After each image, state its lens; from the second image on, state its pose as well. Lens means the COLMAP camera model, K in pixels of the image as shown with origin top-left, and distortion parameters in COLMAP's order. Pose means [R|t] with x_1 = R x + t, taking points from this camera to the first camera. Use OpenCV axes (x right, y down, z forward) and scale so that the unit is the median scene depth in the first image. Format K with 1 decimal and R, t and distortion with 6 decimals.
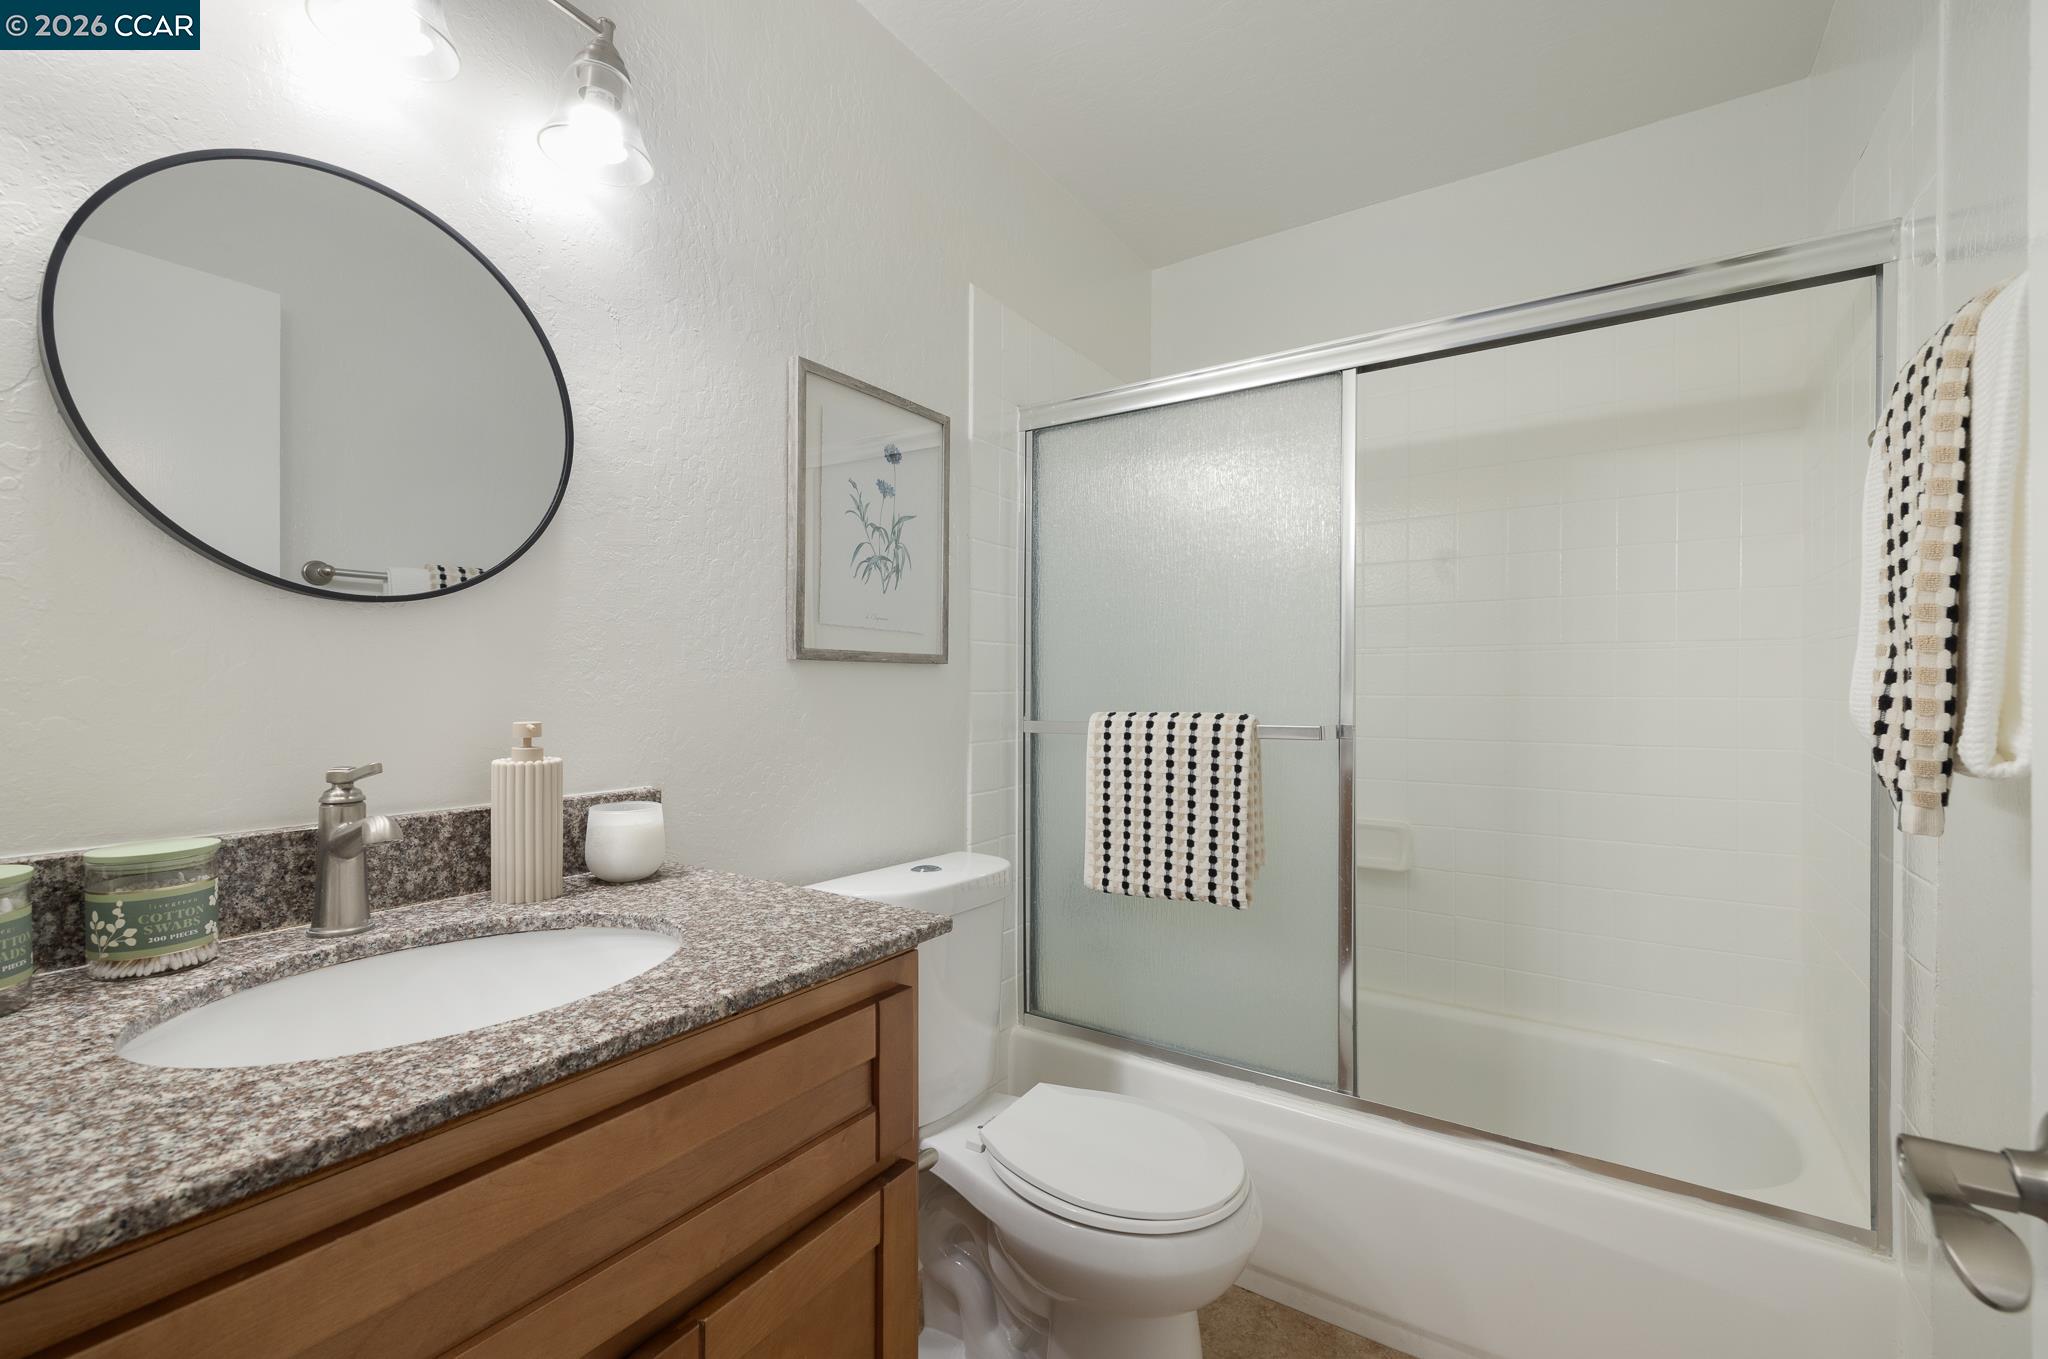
lens RADIAL K [[859.1, 0, 1027.2], [0, 859.1, 682.1], [0, 0, 1]] dist [0.000815, 0.000711]
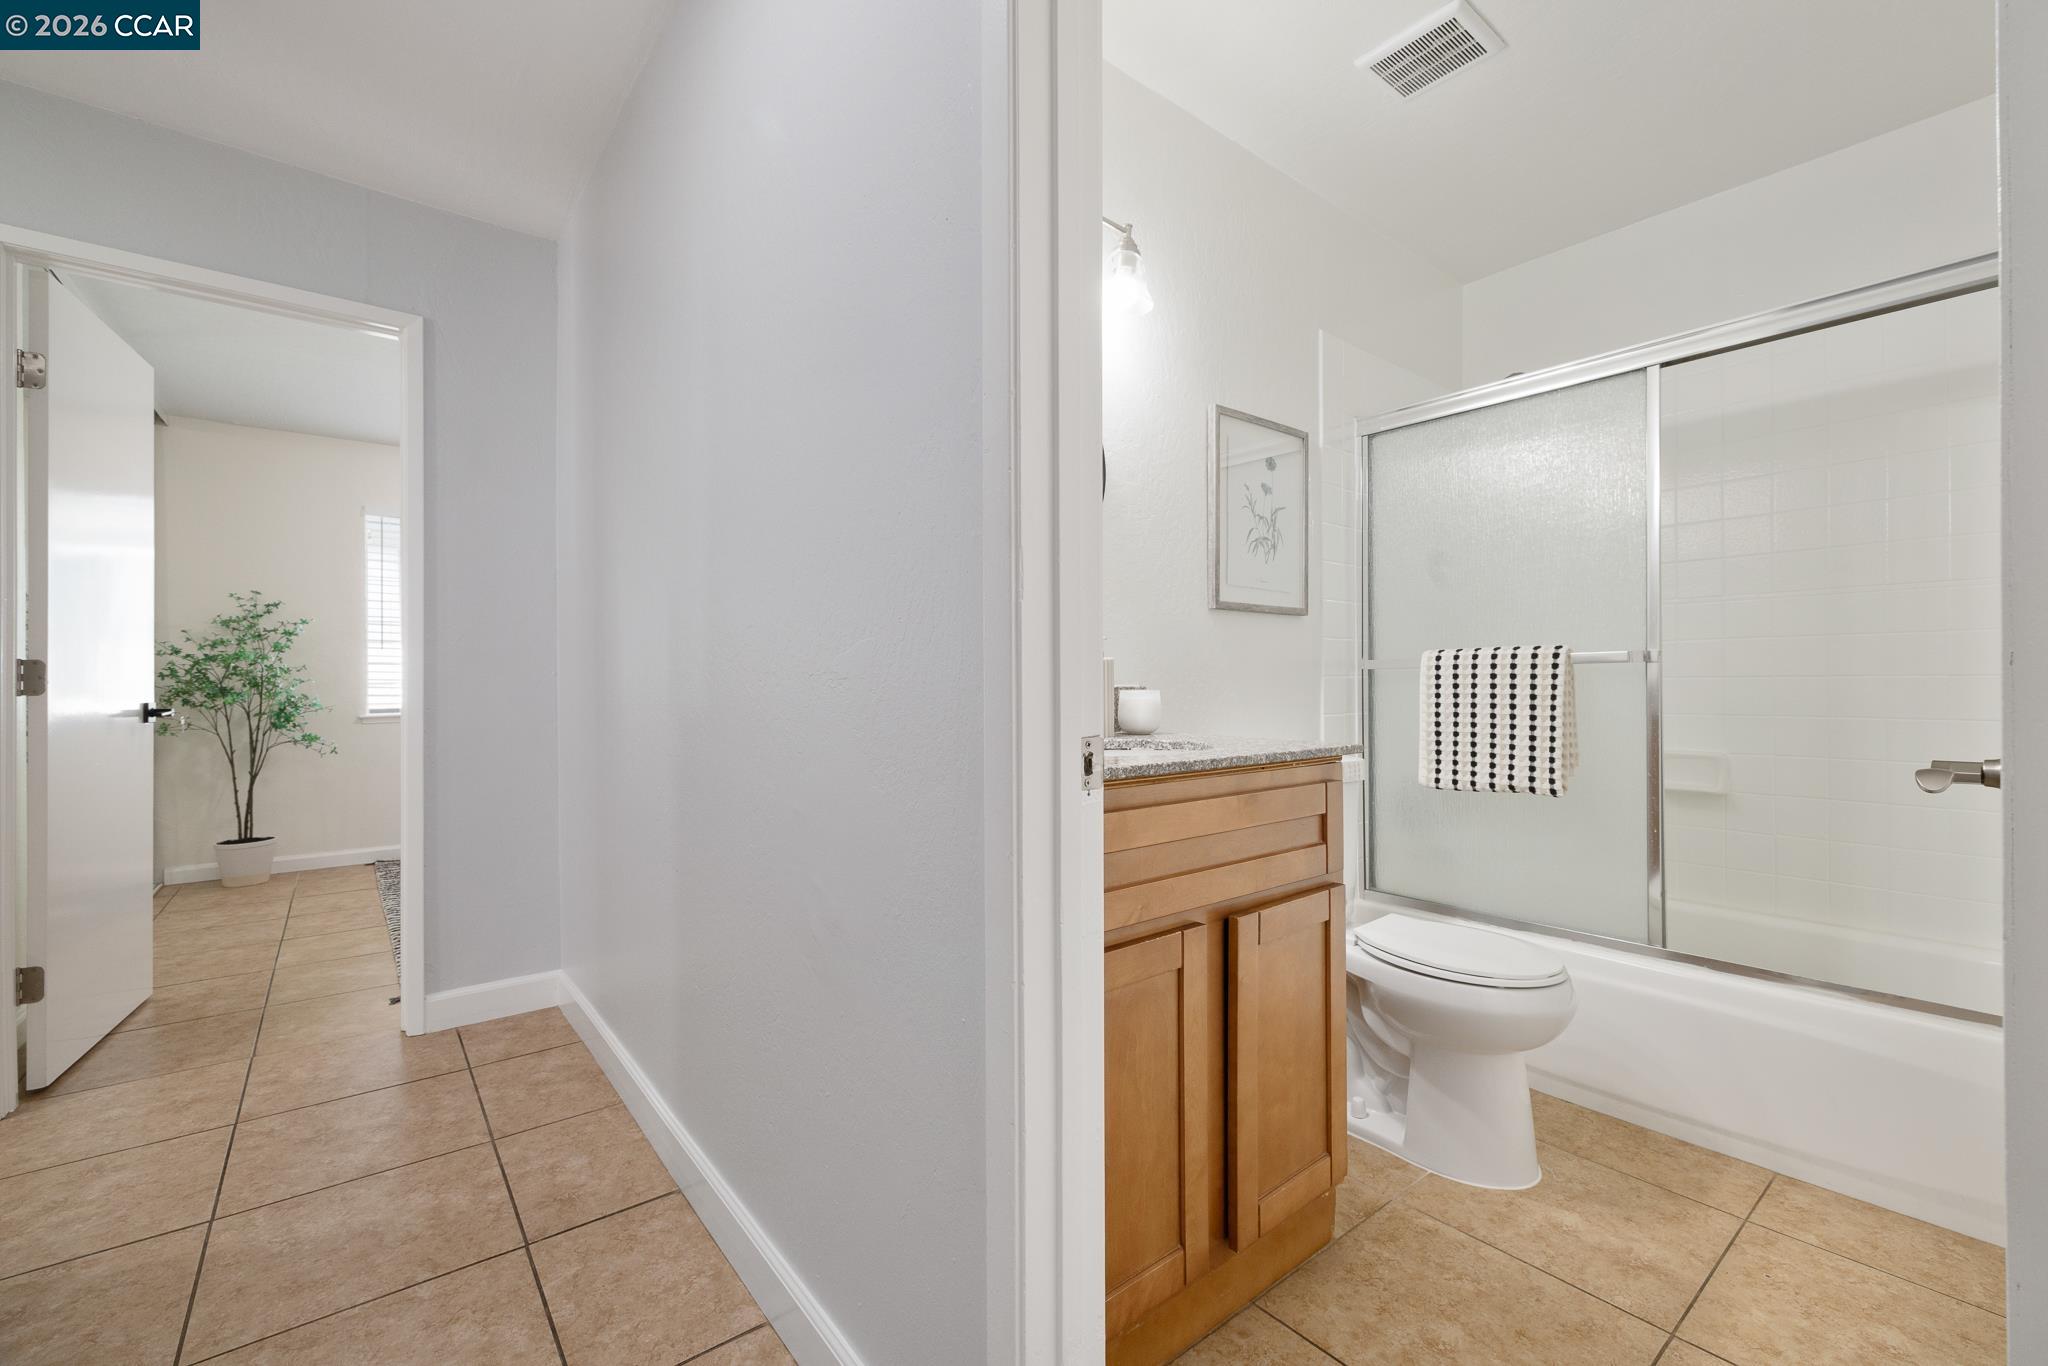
lens RADIAL K [[859.1, 0, 1022.7], [0, 859.1, 679.7], [0, 0, 1]] dist [0.000815, 0.000711]
pose [[0.954755, -0.007616, -0.297295, -0.127037], [0.006938, 0.999970, -0.003334, 0.086605], [0.297311, 0.001120, 0.954780, -0.448659]]
